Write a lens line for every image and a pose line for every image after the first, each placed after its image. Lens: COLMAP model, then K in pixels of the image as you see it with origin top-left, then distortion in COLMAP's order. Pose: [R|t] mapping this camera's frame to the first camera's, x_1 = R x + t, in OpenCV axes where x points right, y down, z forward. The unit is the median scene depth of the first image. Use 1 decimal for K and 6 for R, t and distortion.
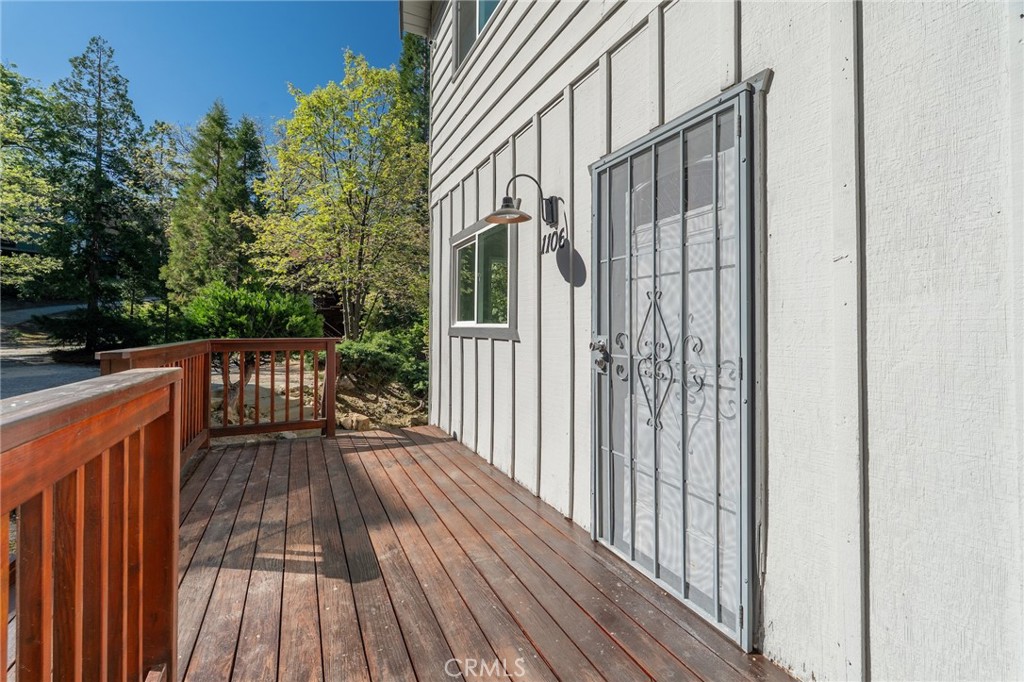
lens RADIAL K [[454.0, 0, 513.5], [0, 454.0, 324.5], [0, 0, 1]] dist [-0.000365, 0.000142]
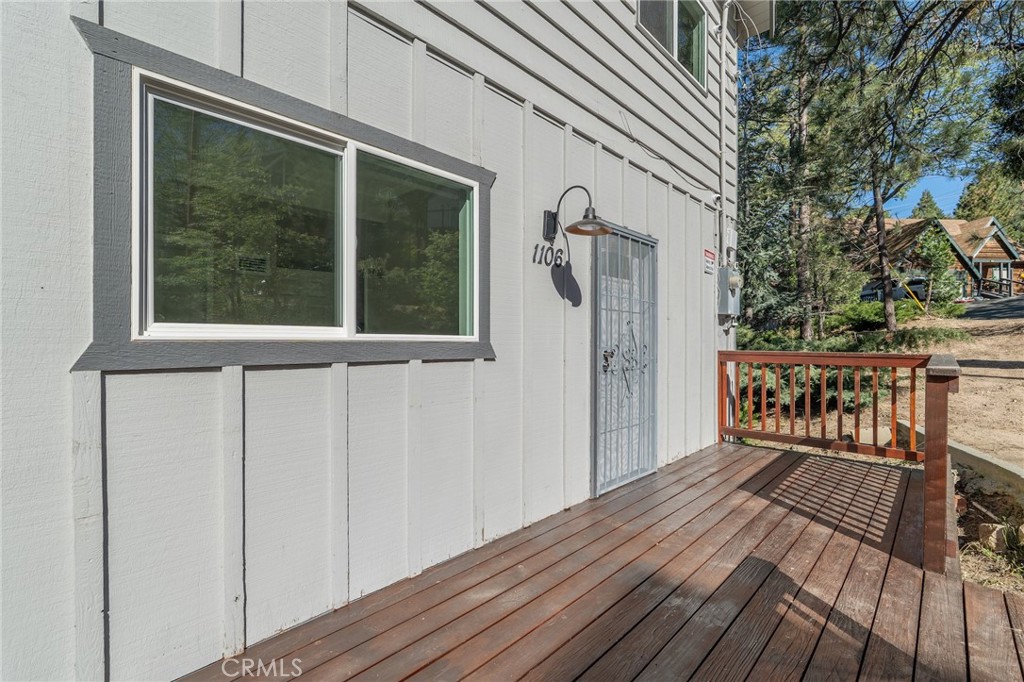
lens RADIAL K [[466.4, 0, 512.0], [0, 466.4, 341.0], [0, 0, 1]] dist [-0.000801, 0.000040]
pose [[-0.364944, -0.003198, 0.931024, -1.059009], [-0.008184, 0.999966, 0.000227, 0.009649], [-0.930993, -0.007536, -0.364958, 1.803539]]
